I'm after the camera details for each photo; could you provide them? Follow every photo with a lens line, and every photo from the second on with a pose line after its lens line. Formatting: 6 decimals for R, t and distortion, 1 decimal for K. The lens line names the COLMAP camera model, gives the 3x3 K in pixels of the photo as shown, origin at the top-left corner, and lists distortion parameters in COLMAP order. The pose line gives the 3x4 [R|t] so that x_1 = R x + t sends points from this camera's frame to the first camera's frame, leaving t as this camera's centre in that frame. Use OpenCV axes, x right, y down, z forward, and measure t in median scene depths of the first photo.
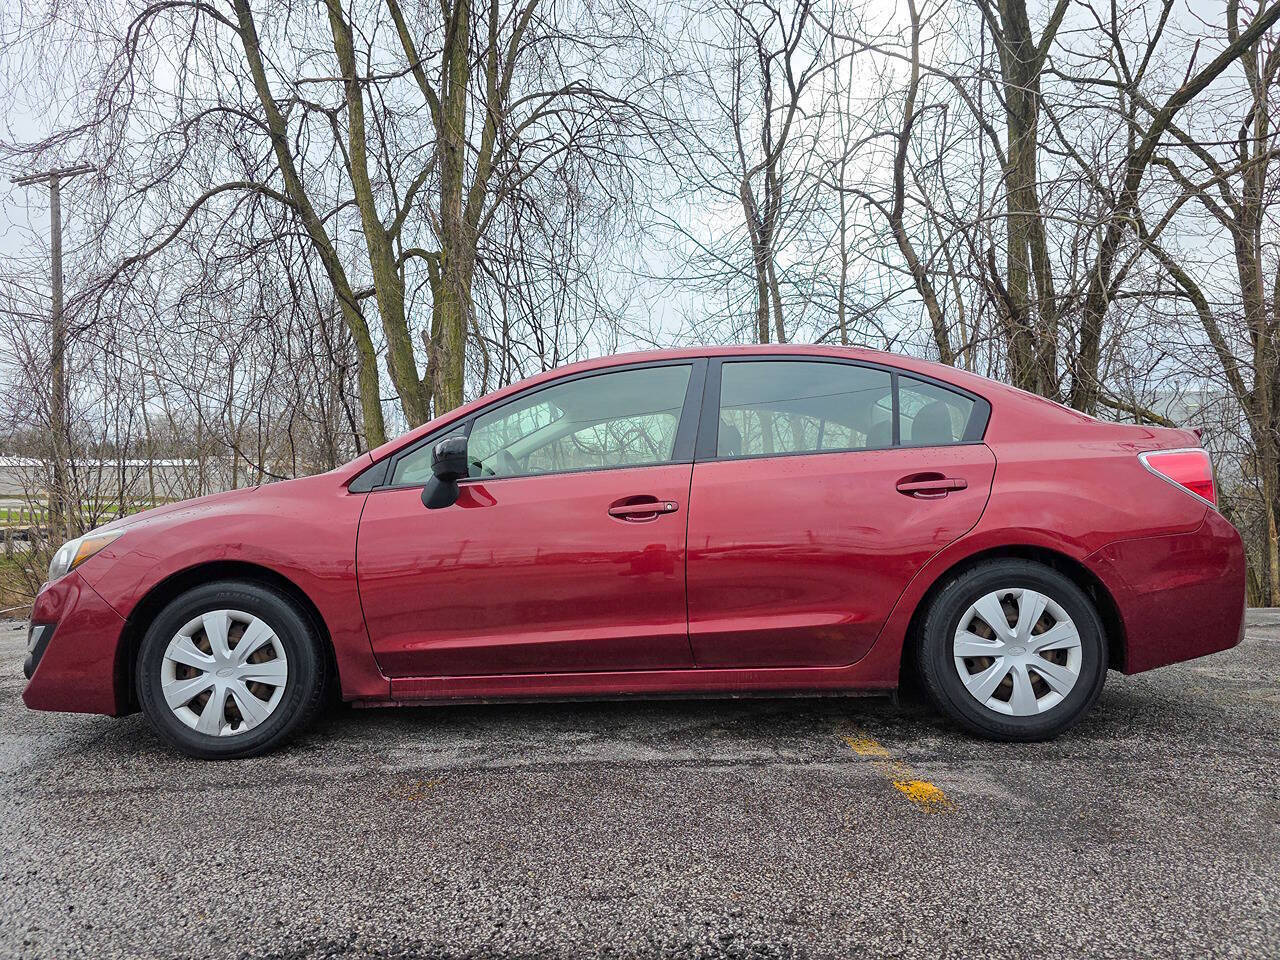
lens RADIAL K [[826.1, 0, 640.0], [0, 826.1, 480.0], [0, 0, 1]] dist [0.053726, -0.038924]
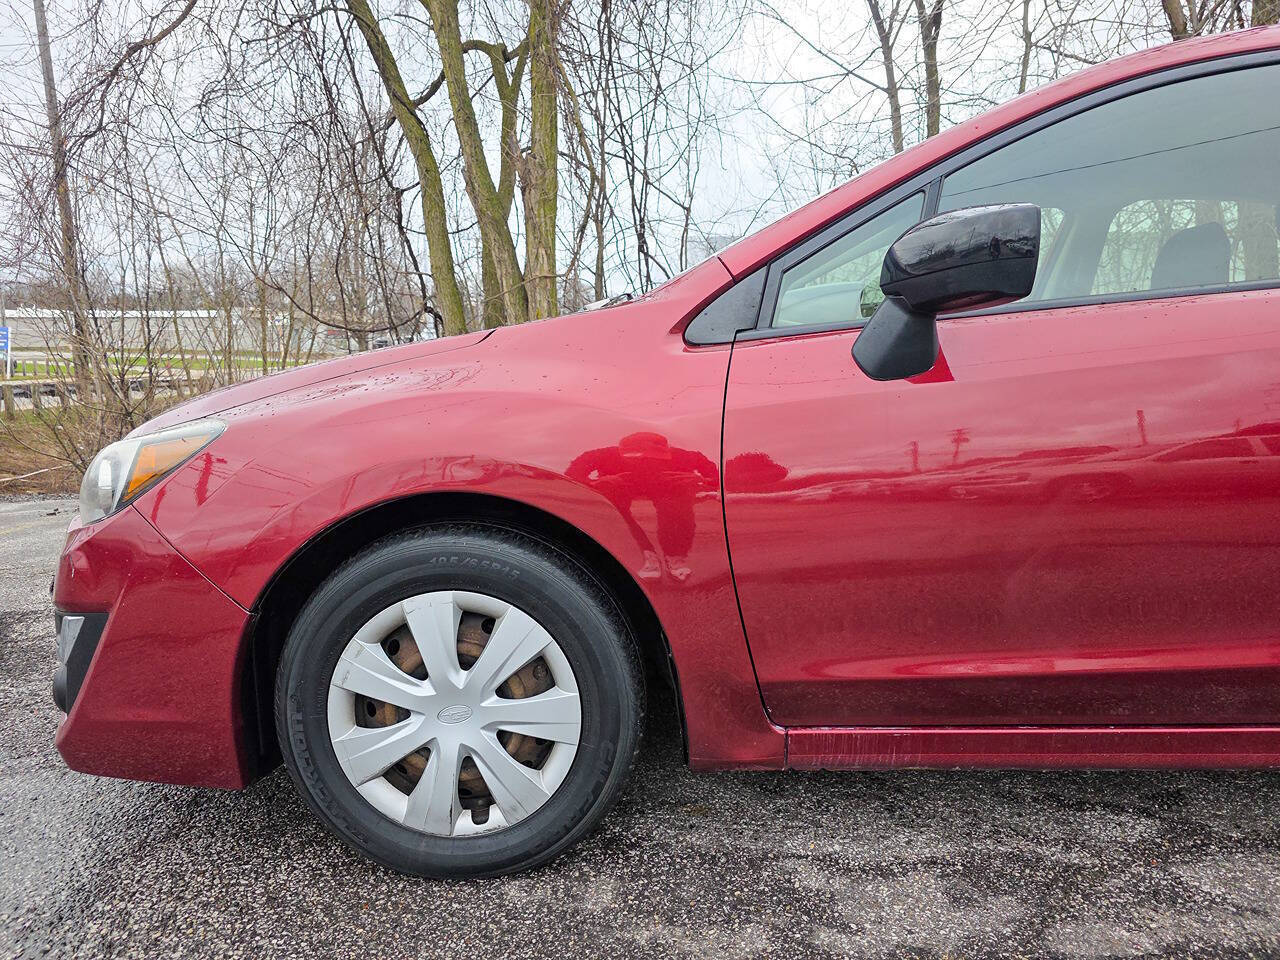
lens RADIAL K [[826.1, 0, 640.0], [0, 826.1, 480.0], [0, 0, 1]] dist [0.053726, -0.038924]
pose [[0.999693, 0.003781, -0.024487, -0.367264], [0.000535, 0.984766, 0.173883, 0.009152], [0.024772, -0.173842, 0.984462, 0.532582]]
